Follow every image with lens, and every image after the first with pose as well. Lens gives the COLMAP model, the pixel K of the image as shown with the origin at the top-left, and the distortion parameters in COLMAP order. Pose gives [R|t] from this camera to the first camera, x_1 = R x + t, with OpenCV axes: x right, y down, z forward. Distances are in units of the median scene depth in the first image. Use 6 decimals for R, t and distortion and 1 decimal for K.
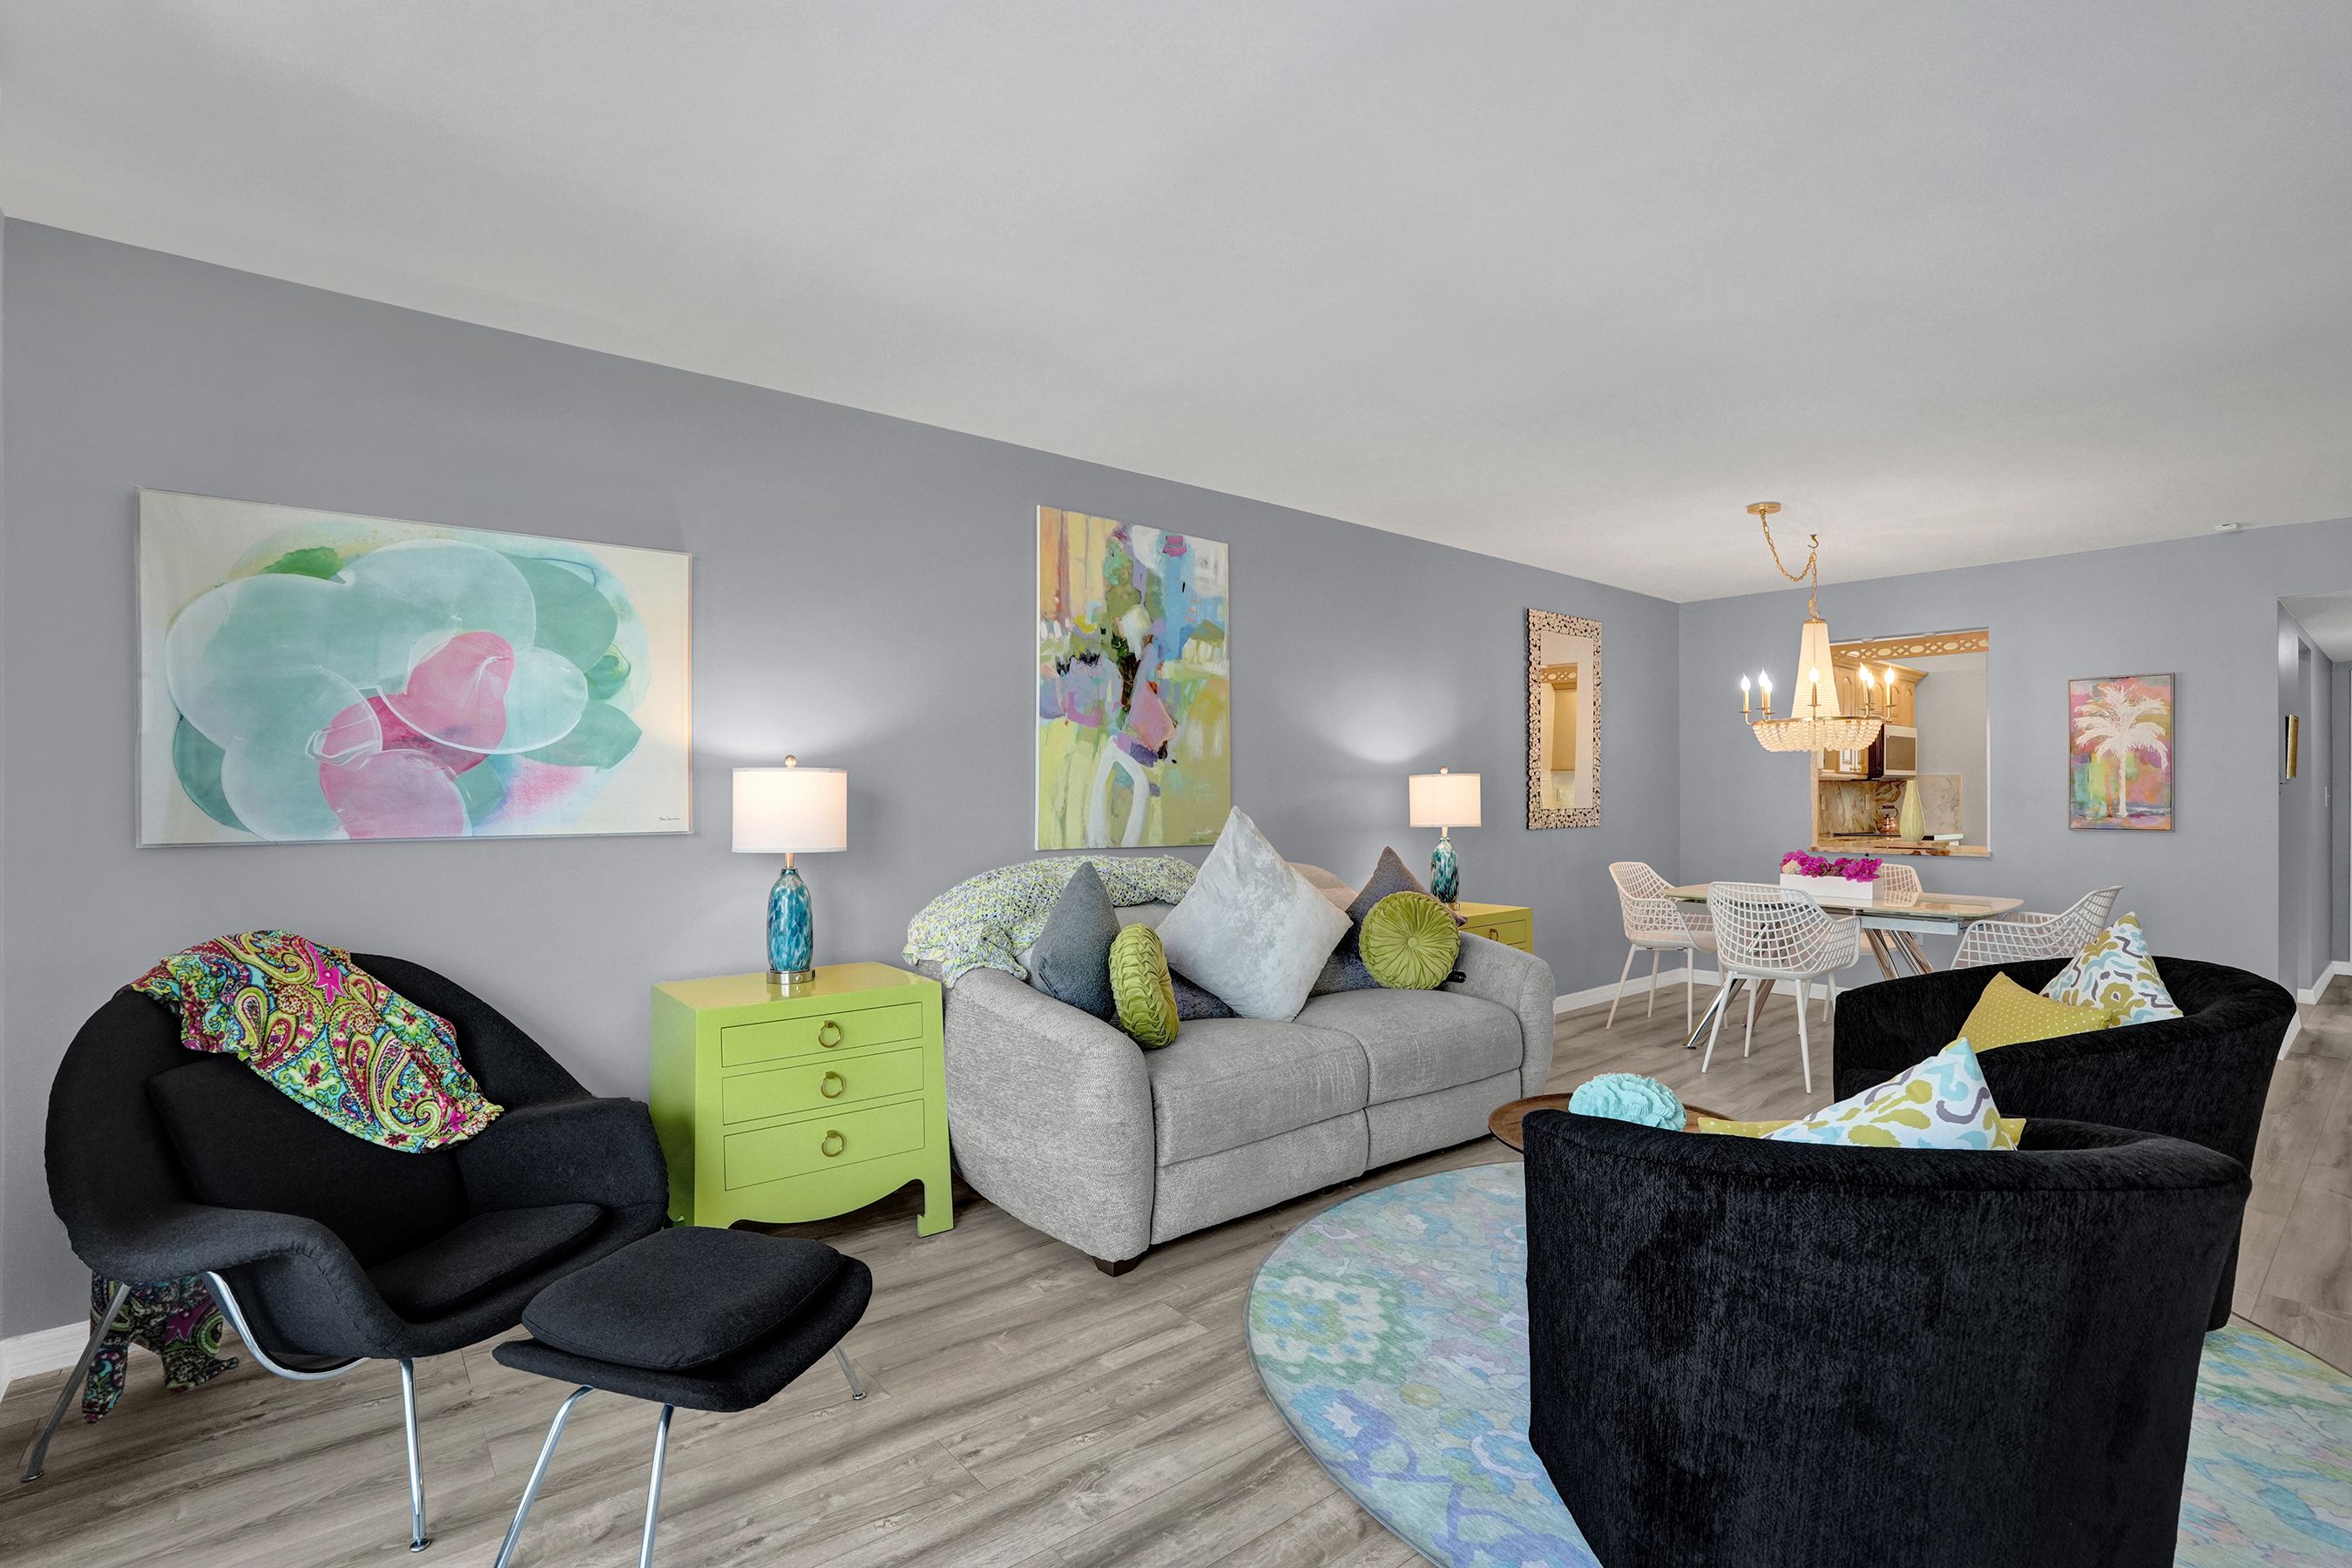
lens RADIAL K [[1119.2, 0, 1178.4], [0, 1119.2, 779.8], [0, 0, 1]] dist [-0.039076, 0.014849]
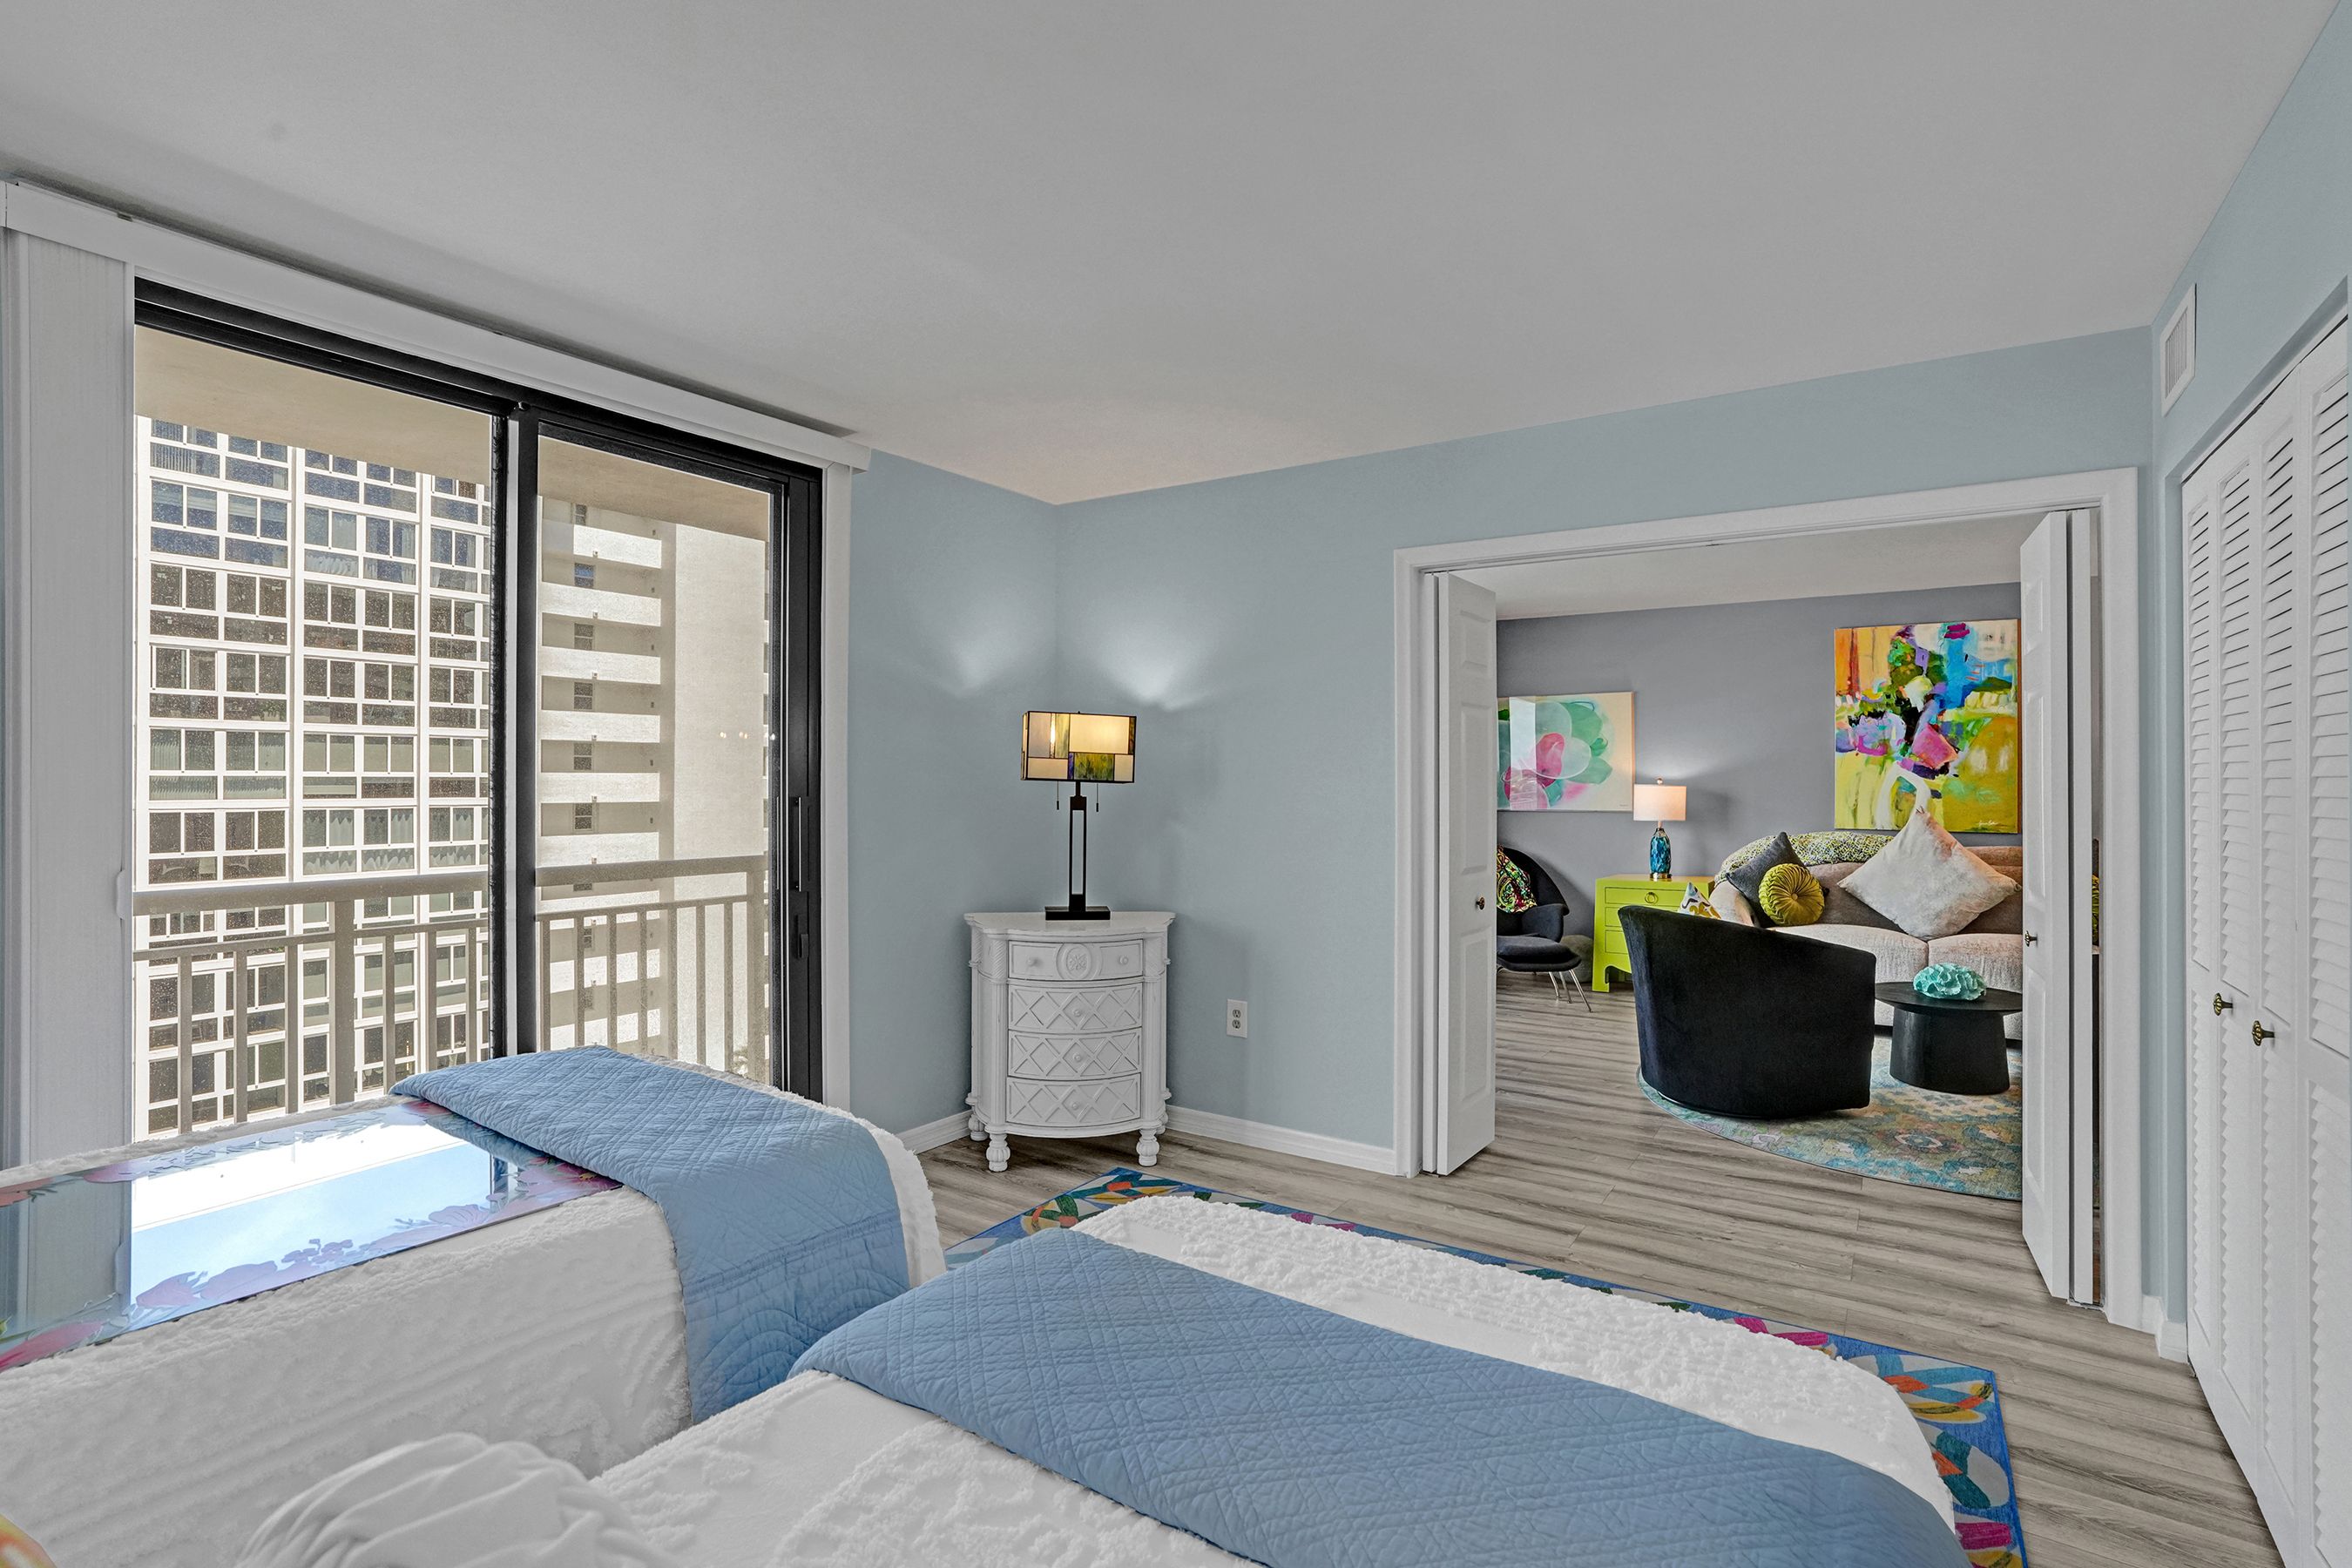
lens RADIAL K [[1119.2, 0, 1174.5], [0, 1119.2, 772.4], [0, 0, 1]] dist [-0.039076, 0.014849]
pose [[0.292406, -0.002457, -0.956291, 1.174282], [0.014270, 0.999897, 0.001794, -0.040508], [0.956188, -0.014171, 0.292411, -0.466770]]
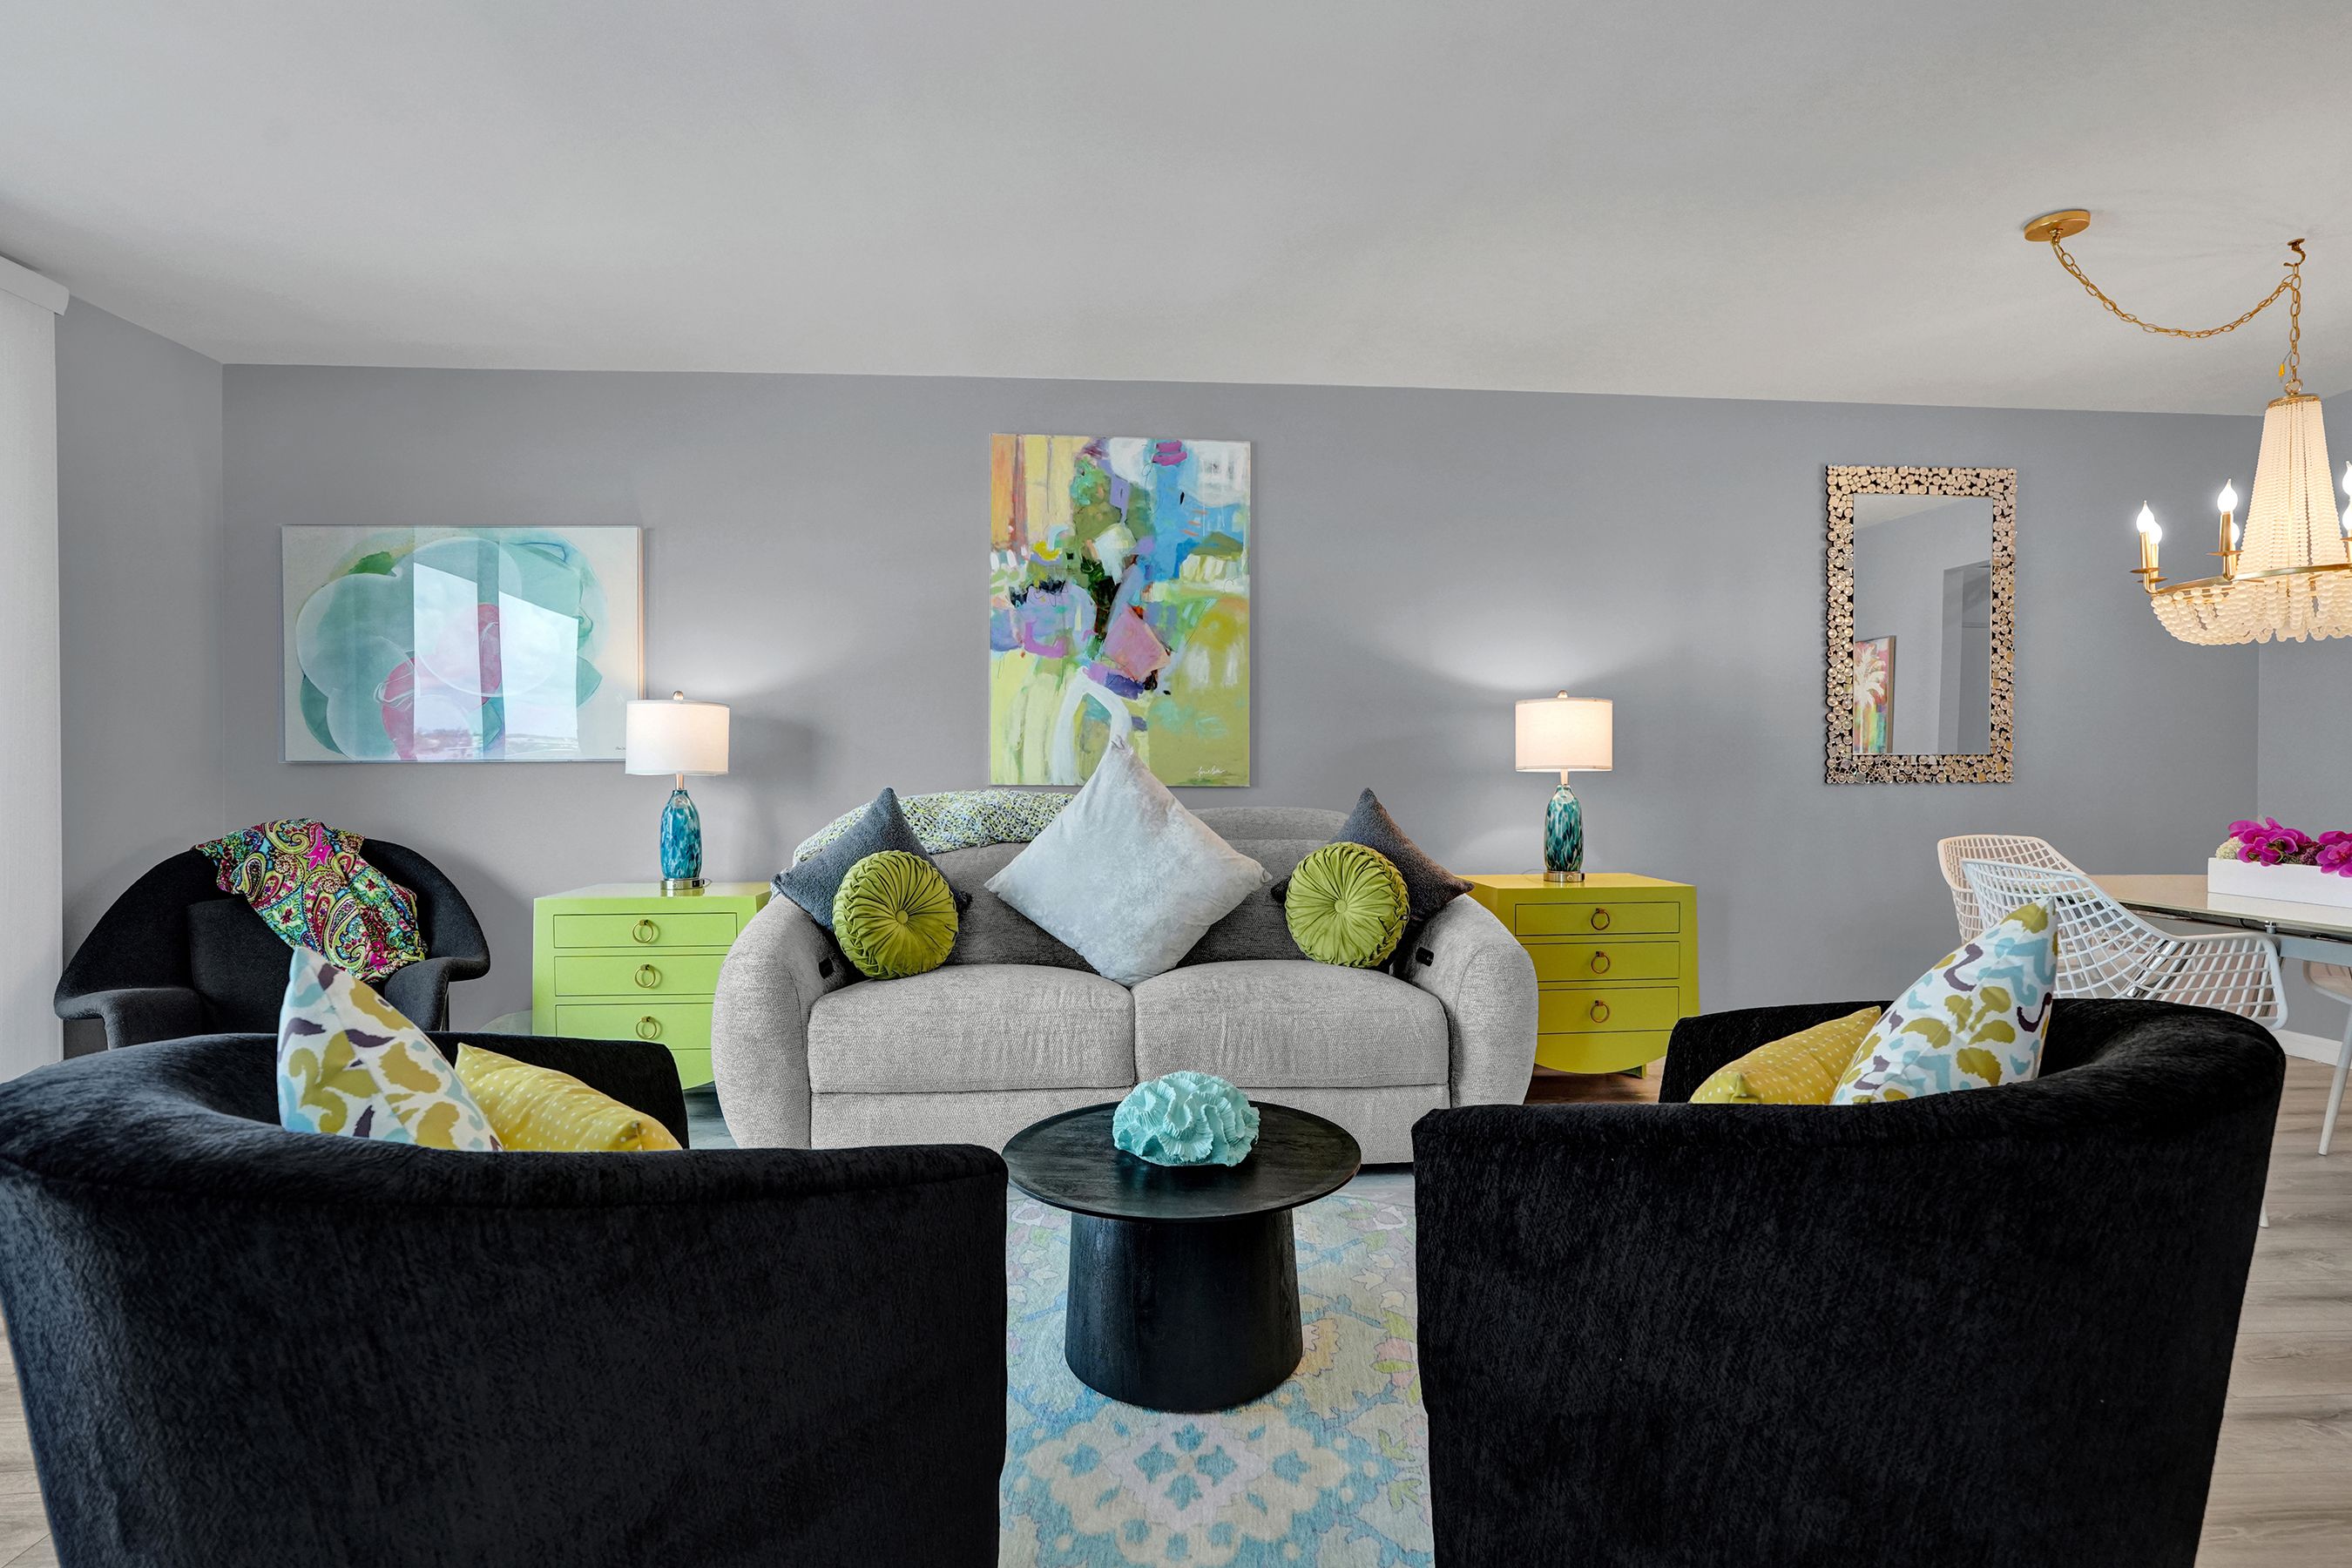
lens RADIAL K [[1119.2, 0, 1169.0], [0, 1119.2, 782.8], [0, 0, 1]] dist [-0.039076, 0.014849]
pose [[0.812509, 0.007734, -0.582898, 0.557128], [0.007327, 0.999697, 0.023479, 0.037403], [0.582903, -0.023348, 0.812206, 0.280769]]
